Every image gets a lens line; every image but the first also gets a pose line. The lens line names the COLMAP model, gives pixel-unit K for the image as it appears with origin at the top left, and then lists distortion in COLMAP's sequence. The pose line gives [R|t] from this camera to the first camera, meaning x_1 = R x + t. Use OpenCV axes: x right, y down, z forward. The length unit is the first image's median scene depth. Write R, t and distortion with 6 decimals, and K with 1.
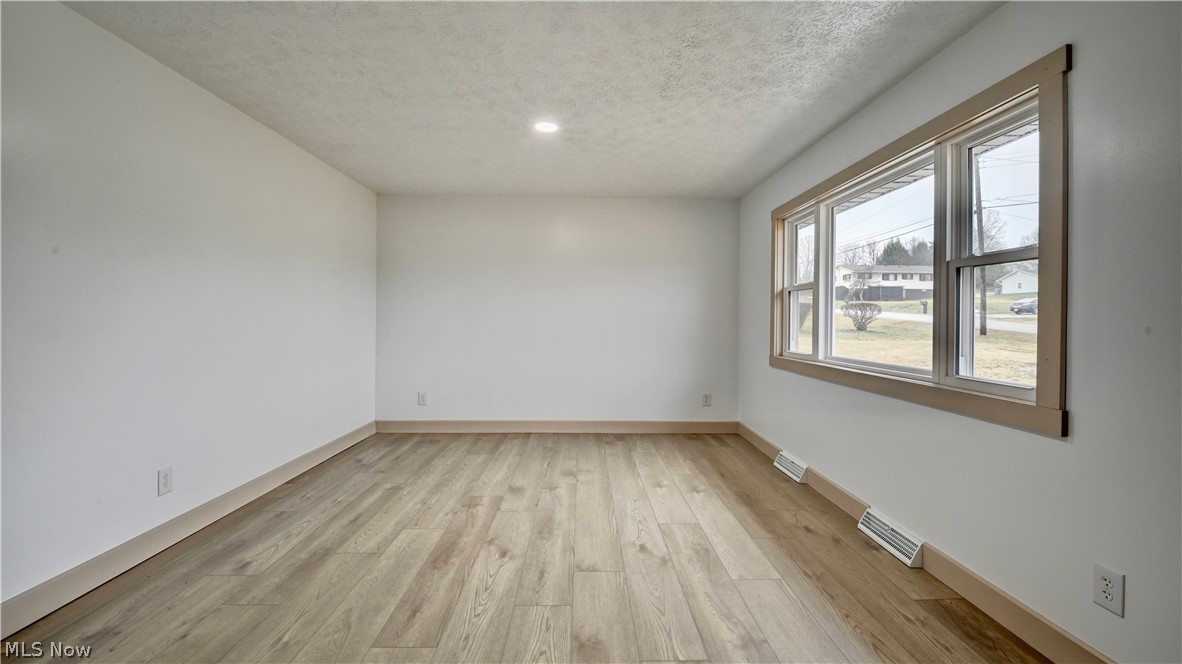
lens RADIAL K [[489.5, 0, 597.2], [0, 489.5, 317.4], [0, 0, 1]] dist [0.025963, -0.023432]
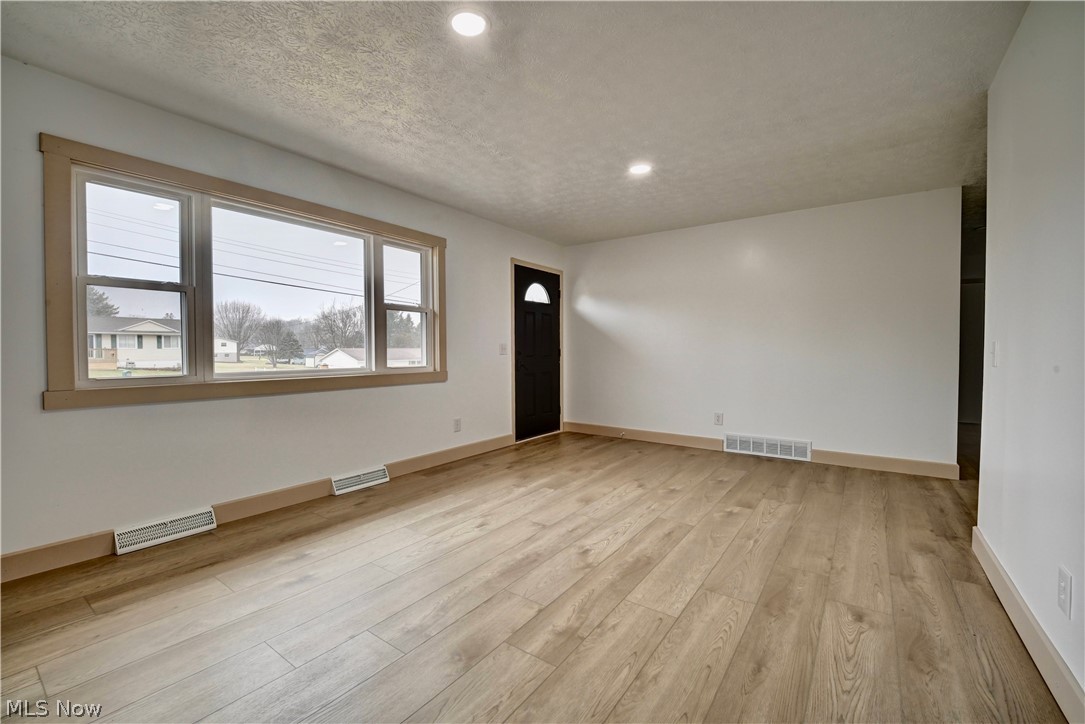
lens RADIAL K [[450.3, 0, 542.5], [0, 450.3, 362.0], [0, 0, 1]] dist [0.000493, -0.006835]
pose [[-0.792766, -0.022093, 0.609126, -0.619832], [-0.006666, 0.999597, 0.027580, 0.039176], [-0.609490, 0.017804, -0.792594, 1.612261]]
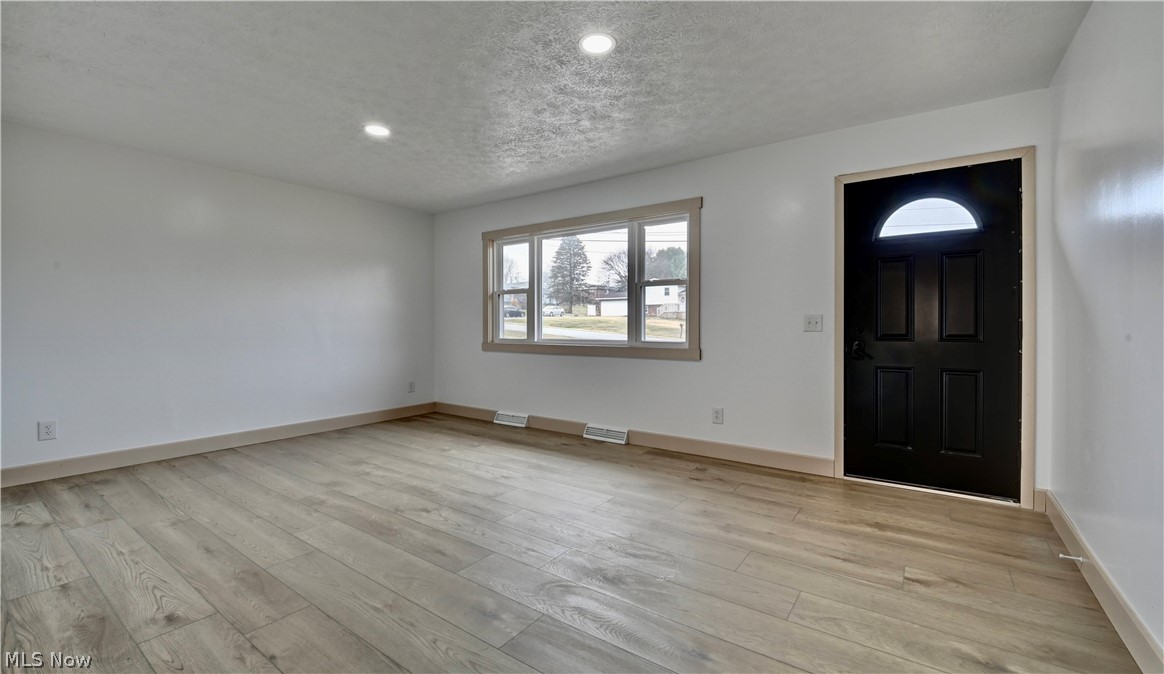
lens RADIAL K [[478.6, 0, 581.4], [0, 478.6, 324.2], [0, 0, 1]] dist [-0.008998, 0.000394]
pose [[0.606946, -0.009562, 0.794685, -0.760712], [0.004912, 0.999954, 0.008280, 0.028679], [-0.794728, -0.001122, 0.606965, 0.022035]]
